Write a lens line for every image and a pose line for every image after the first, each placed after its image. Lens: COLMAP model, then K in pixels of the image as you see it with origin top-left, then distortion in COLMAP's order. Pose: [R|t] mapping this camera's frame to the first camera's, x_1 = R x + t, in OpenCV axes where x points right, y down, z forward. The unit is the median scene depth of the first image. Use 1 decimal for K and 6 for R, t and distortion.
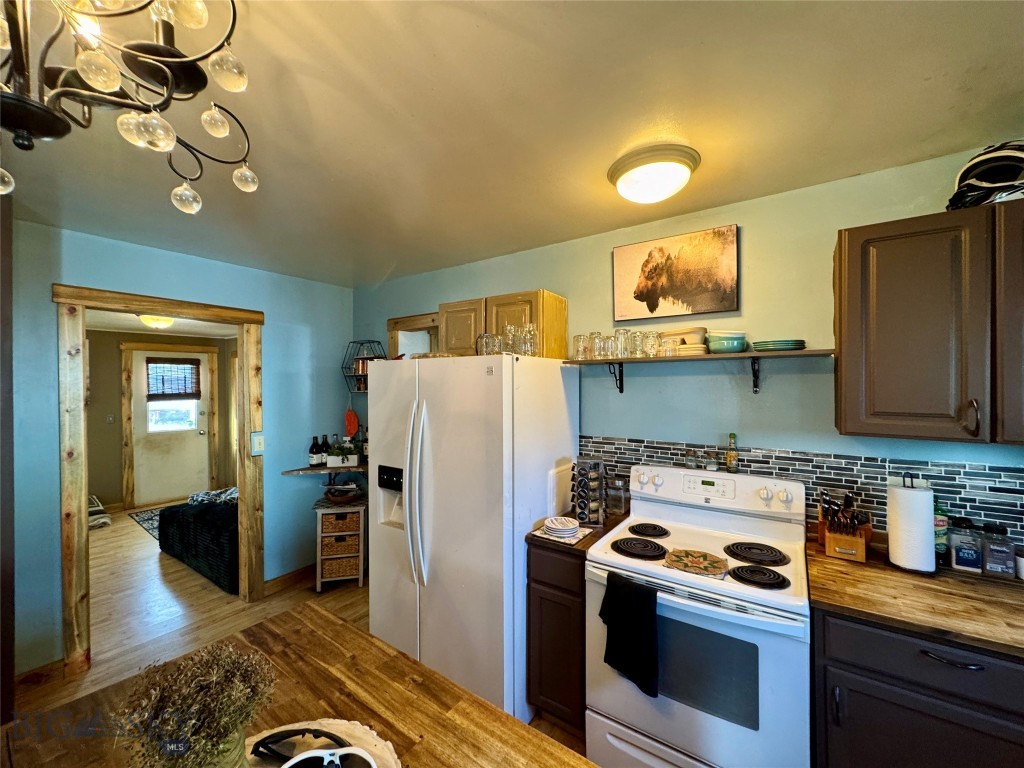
lens RADIAL K [[408.7, 0, 511.4], [0, 408.7, 382.2], [0, 0, 1]] dist [-0.003055, 0.000630]
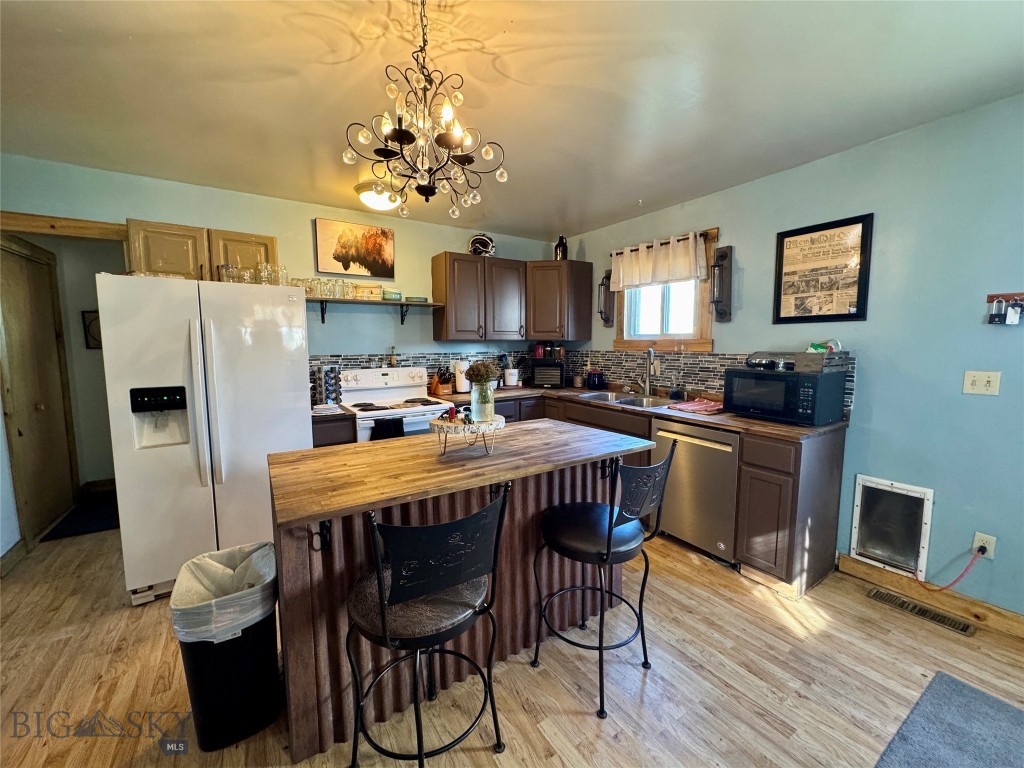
lens RADIAL K [[408.7, 0, 511.6], [0, 408.7, 382.7], [0, 0, 1]] dist [-0.003055, 0.000630]
pose [[0.368526, -0.089782, 0.925272, -0.958905], [0.000385, 0.995340, 0.096427, 0.109822], [-0.929617, -0.035180, 0.366843, -0.169013]]
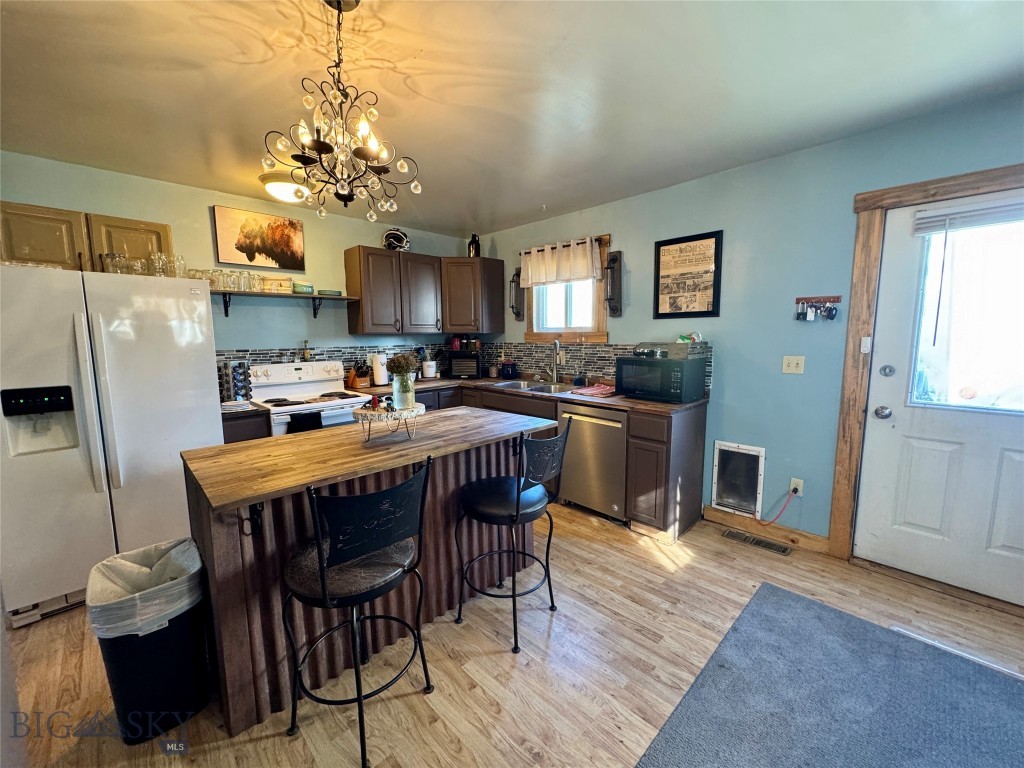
lens RADIAL K [[408.7, 0, 511.9], [0, 408.7, 382.8], [0, 0, 1]] dist [-0.003055, 0.000630]
pose [[0.175758, -0.115795, 0.977599, -1.065308], [0.005951, 0.993165, 0.116569, 0.105786], [-0.984415, -0.014670, 0.175246, -0.208938]]
